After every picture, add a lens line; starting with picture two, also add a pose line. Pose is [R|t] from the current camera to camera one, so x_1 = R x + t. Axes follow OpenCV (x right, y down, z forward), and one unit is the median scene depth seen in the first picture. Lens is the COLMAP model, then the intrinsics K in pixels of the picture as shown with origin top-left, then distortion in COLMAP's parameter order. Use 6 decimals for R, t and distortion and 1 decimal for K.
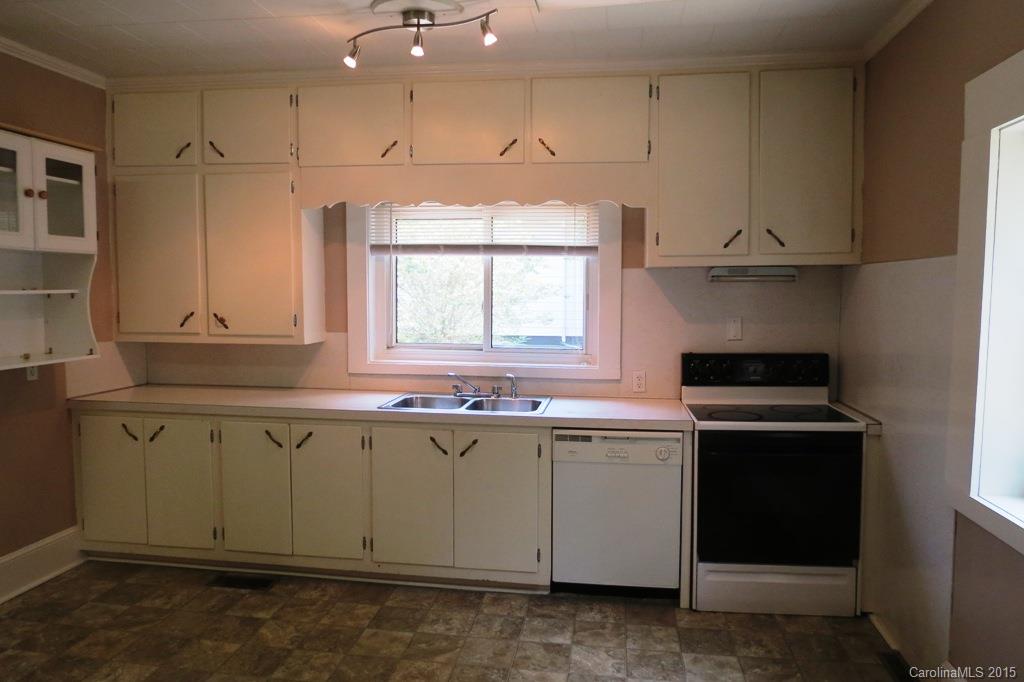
lens RADIAL K [[722.2, 0, 509.2], [0, 722.2, 338.9], [0, 0, 1]] dist [-0.036822, 0.023570]
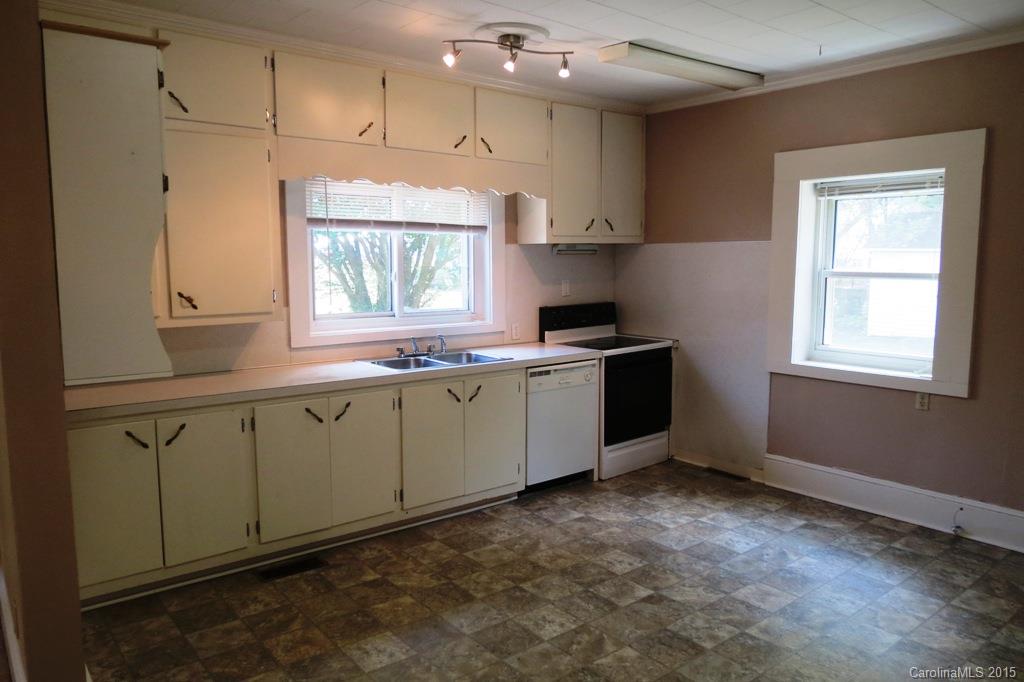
lens RADIAL K [[722.2, 0, 509.2], [0, 722.2, 338.9], [0, 0, 1]] dist [-0.036822, 0.023570]
pose [[0.679073, -0.087767, 0.728805, -0.888673], [0.054371, 0.996113, 0.069297, -0.020534], [-0.732054, -0.007432, 0.681206, 0.134357]]
